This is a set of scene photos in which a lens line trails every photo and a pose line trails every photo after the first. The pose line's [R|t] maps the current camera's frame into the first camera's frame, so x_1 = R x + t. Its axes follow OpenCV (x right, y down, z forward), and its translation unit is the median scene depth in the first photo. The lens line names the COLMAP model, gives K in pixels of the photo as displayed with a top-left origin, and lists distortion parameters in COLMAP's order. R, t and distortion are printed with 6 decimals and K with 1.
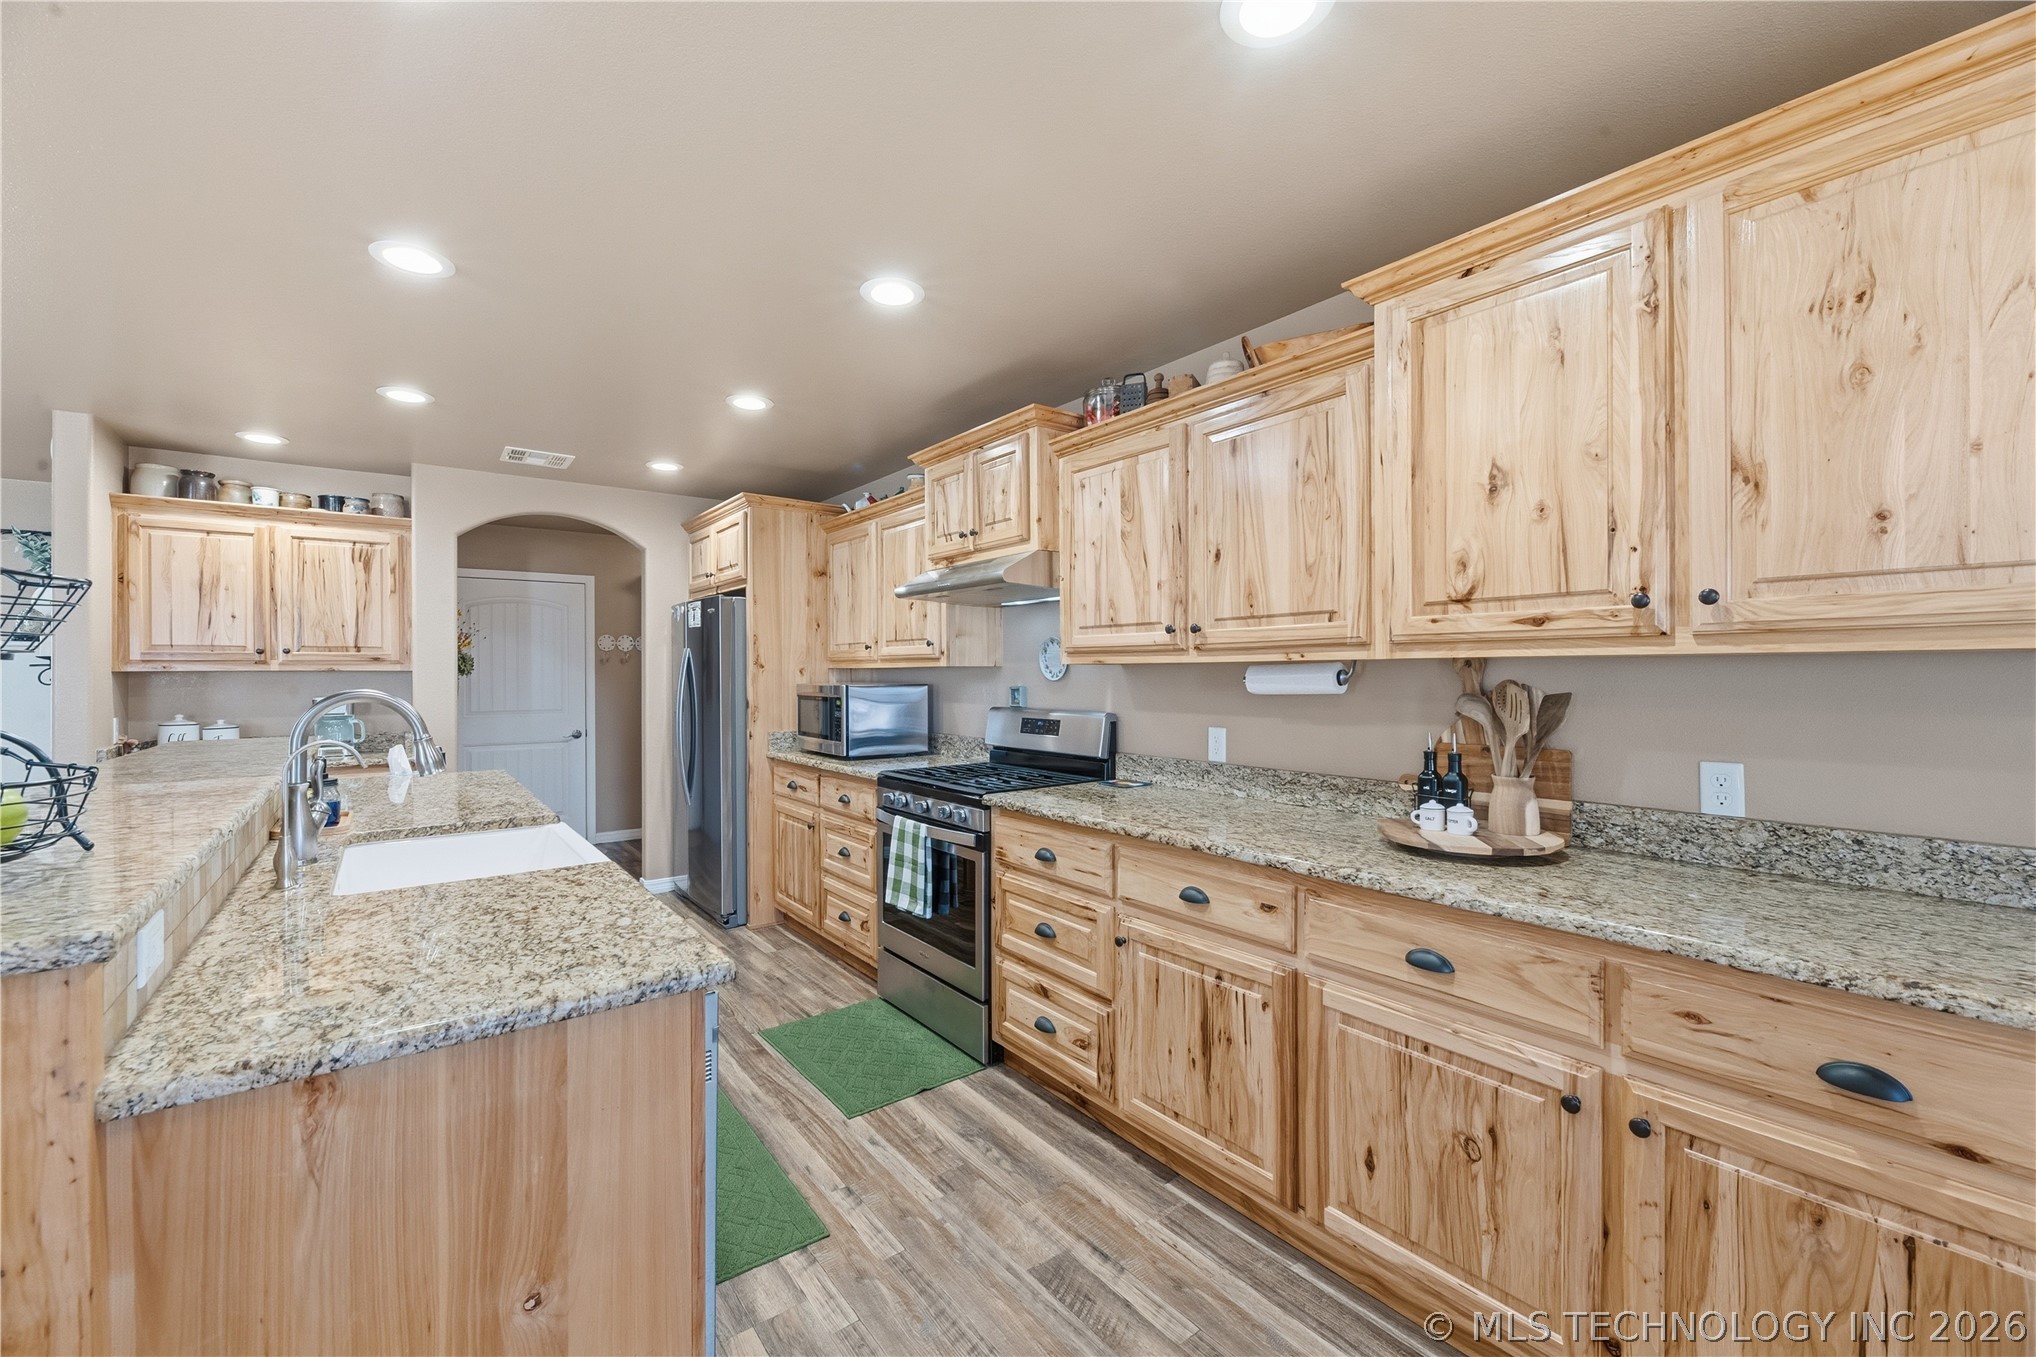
lens RADIAL K [[821.6, 0, 1016.6], [0, 821.6, 673.3], [0, 0, 1]] dist [0.002490, -0.003704]
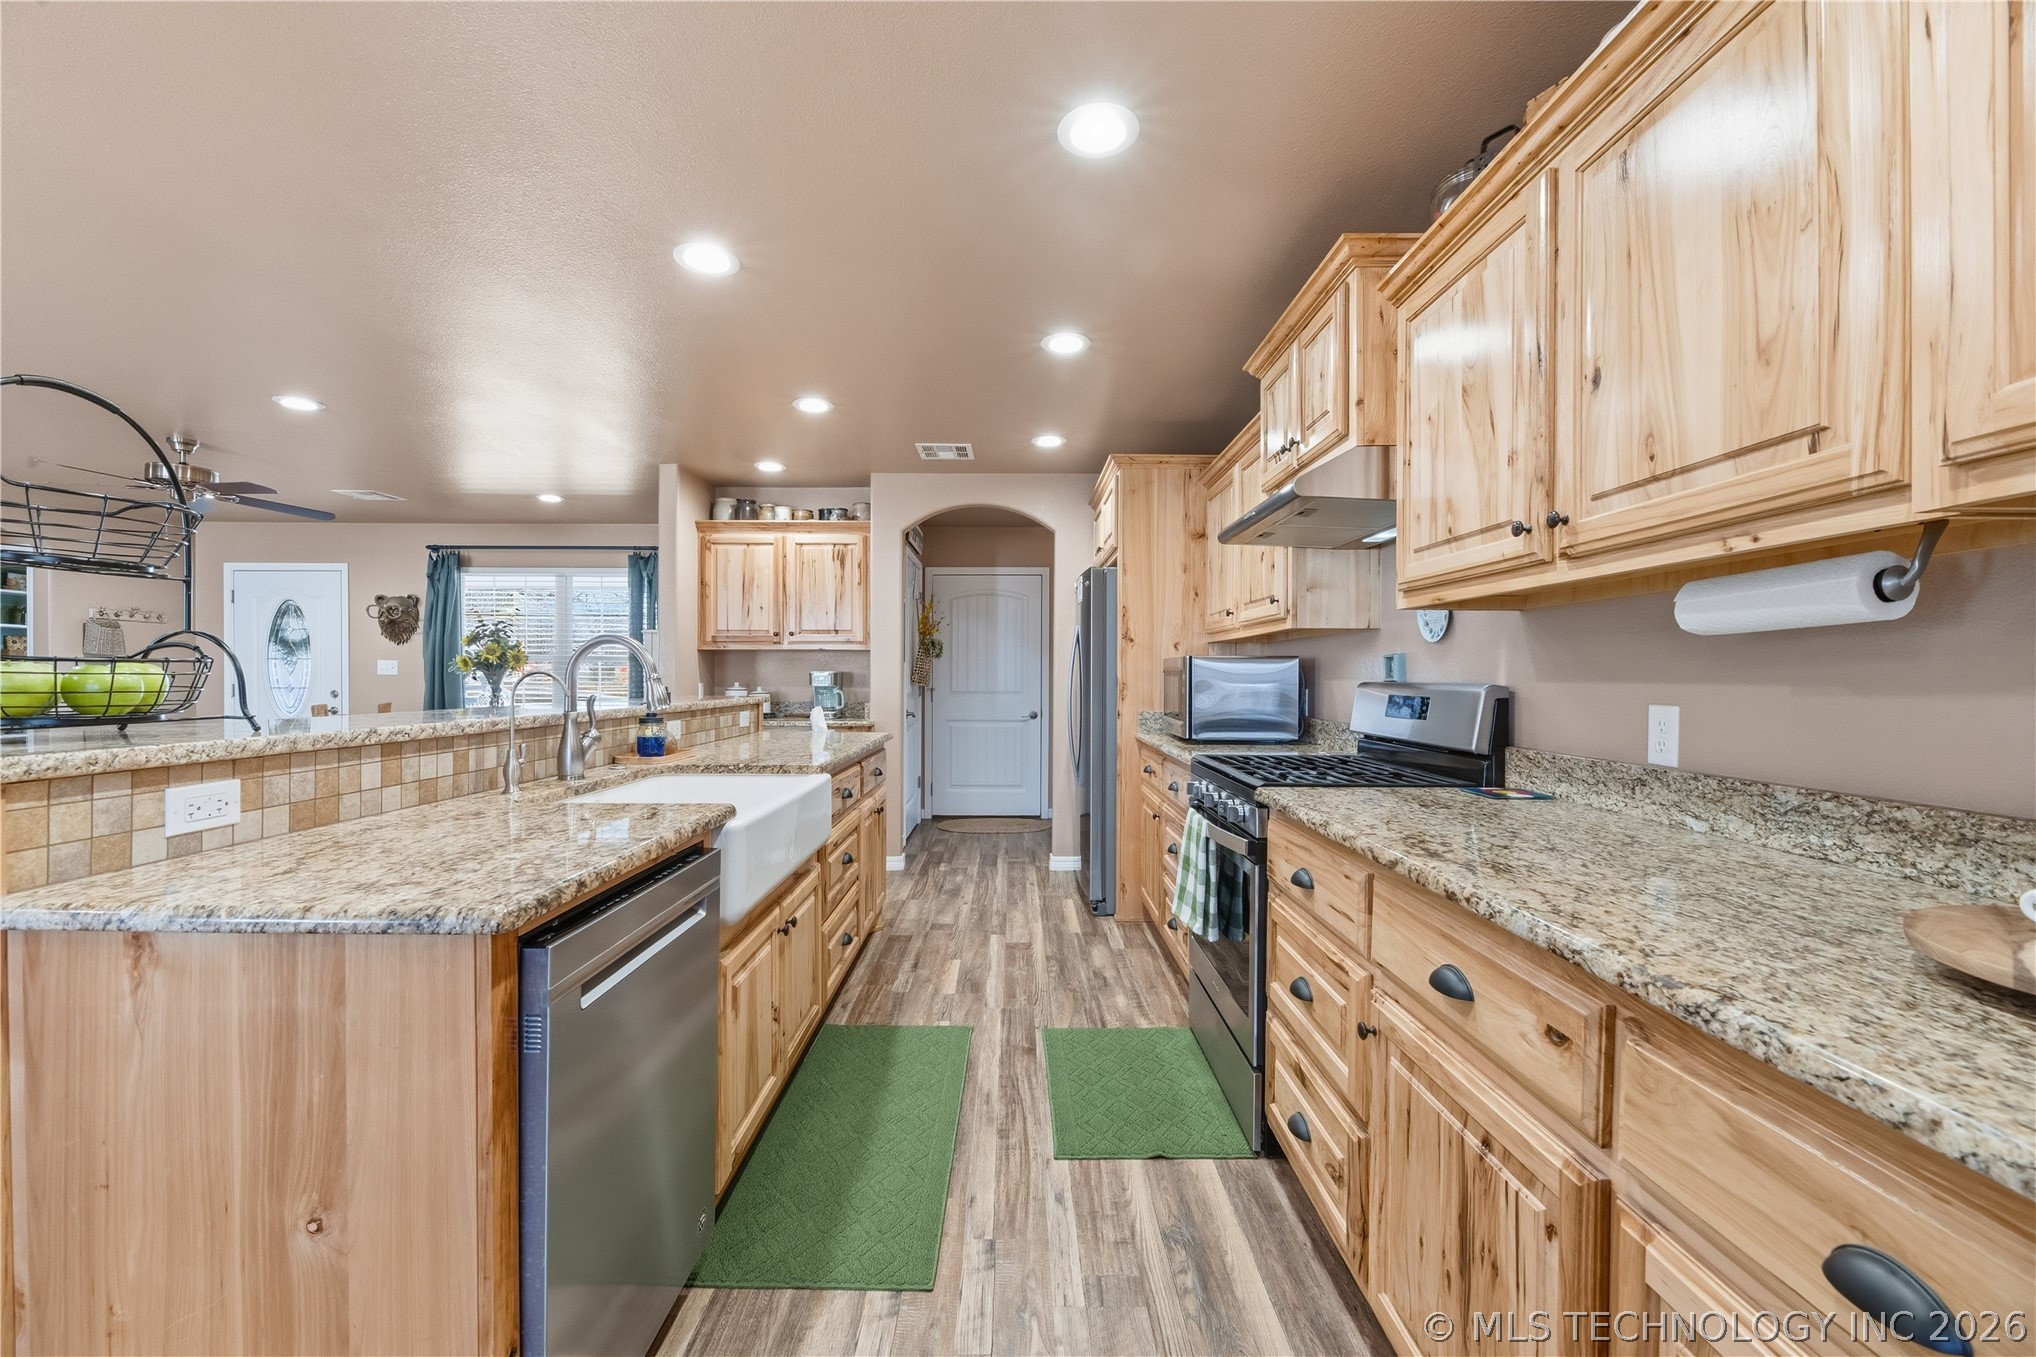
lens RADIAL K [[827.2, 0, 1016.3], [0, 827.2, 682.4], [0, 0, 1]] dist [0.003021, -0.004953]
pose [[0.796444, 0.011590, -0.604602, 0.282400], [-0.007285, 0.999928, 0.009572, 0.058291], [0.604669, -0.003219, 0.796470, 0.336726]]
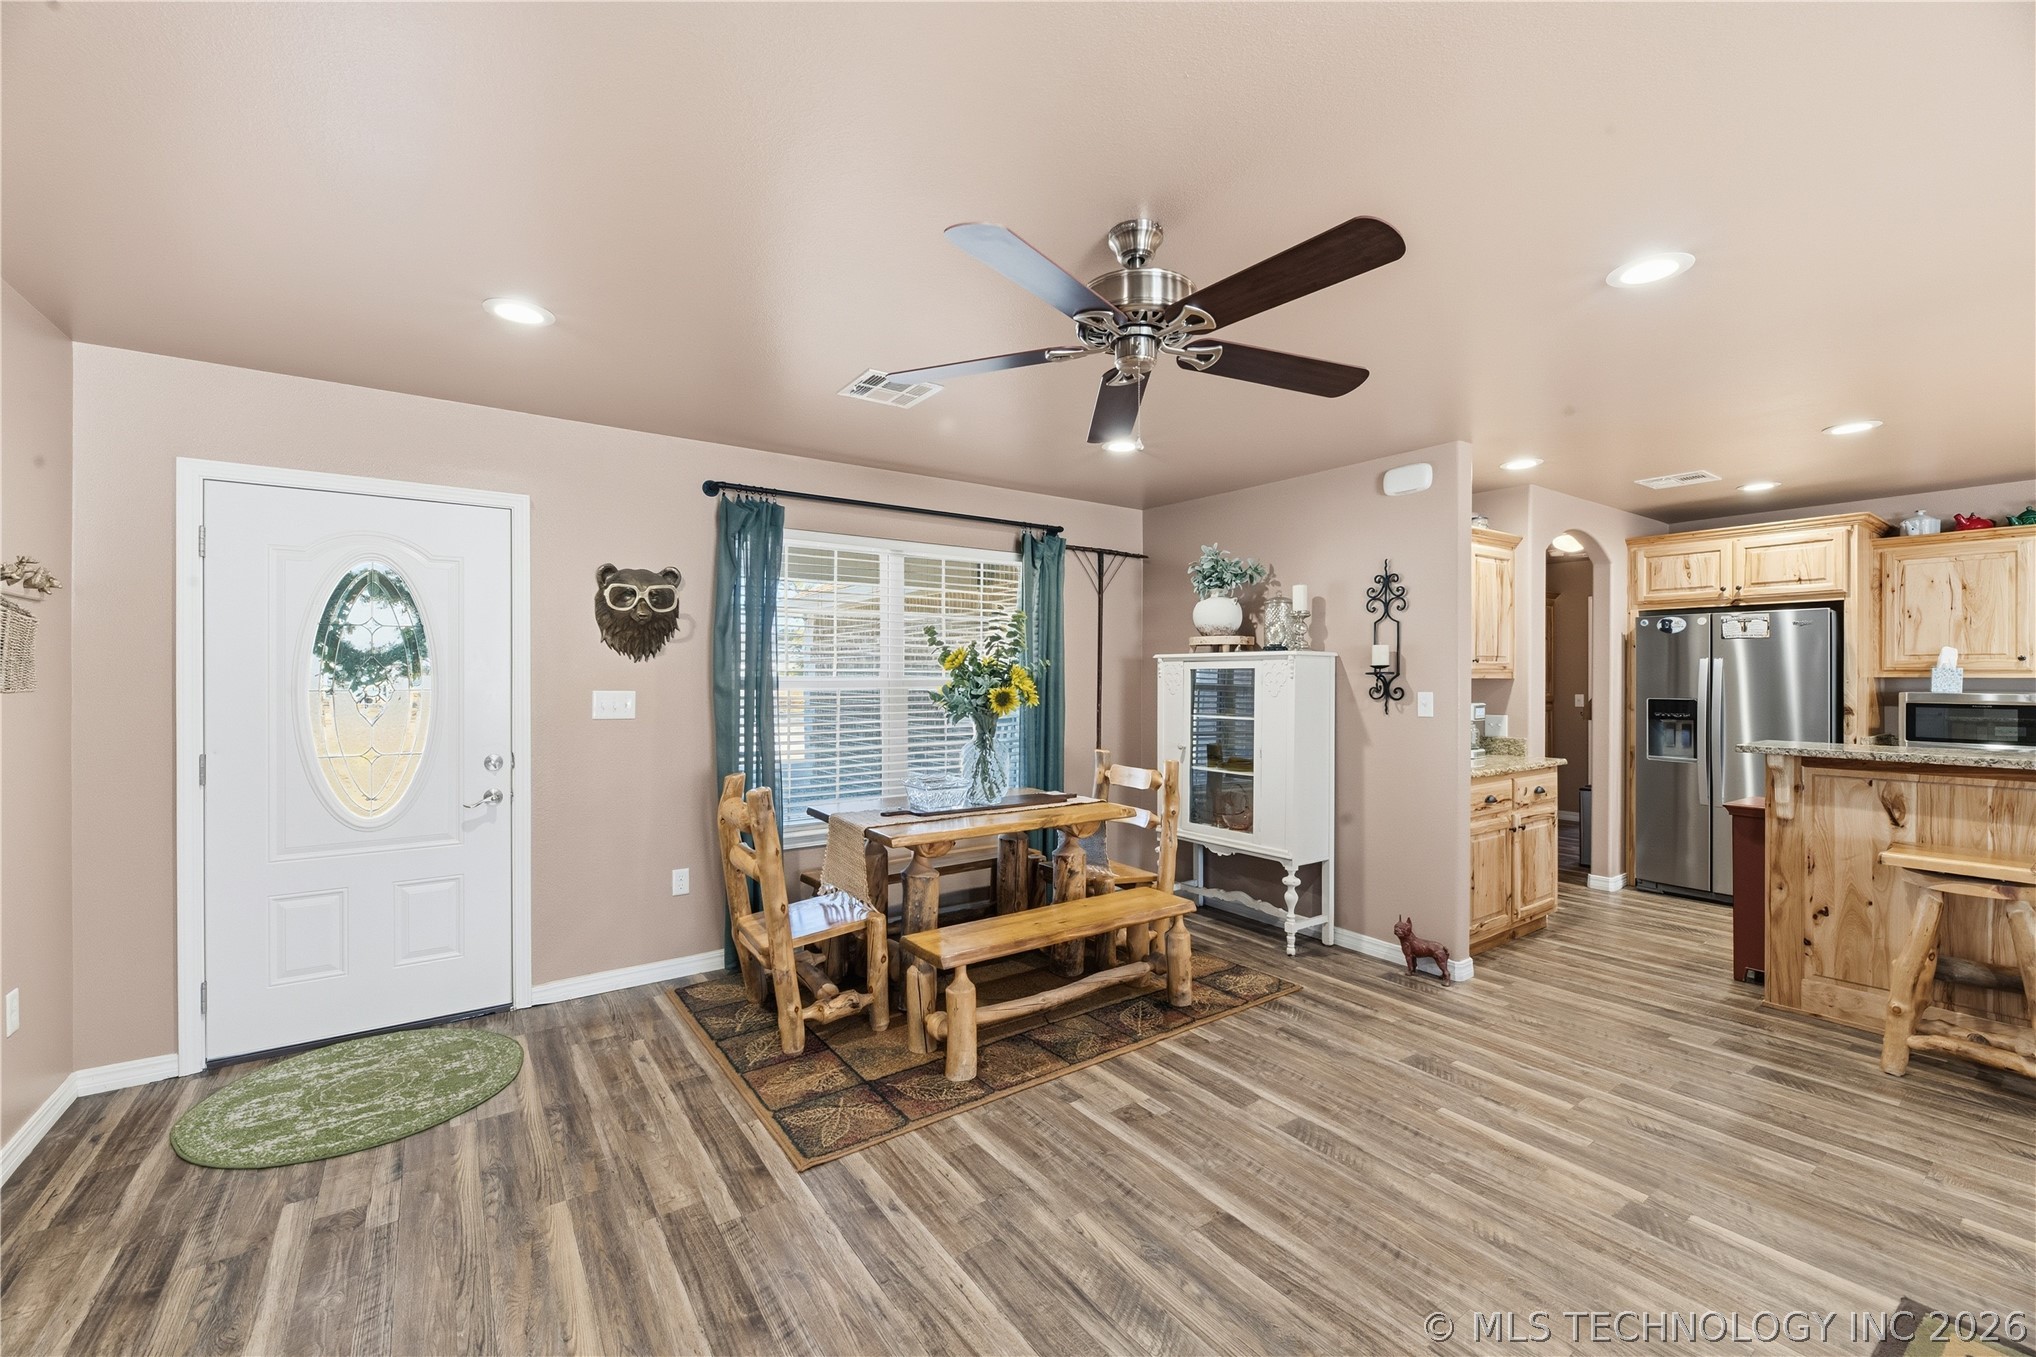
lens RADIAL K [[821.6, 0, 1016.6], [0, 821.6, 673.3], [0, 0, 1]] dist [0.002490, -0.003704]
pose [[0.999384, 0.003374, -0.034938, -2.554319], [-0.003462, 0.999991, -0.002464, -0.009499], [0.034929, 0.002583, 0.999386, -0.175485]]
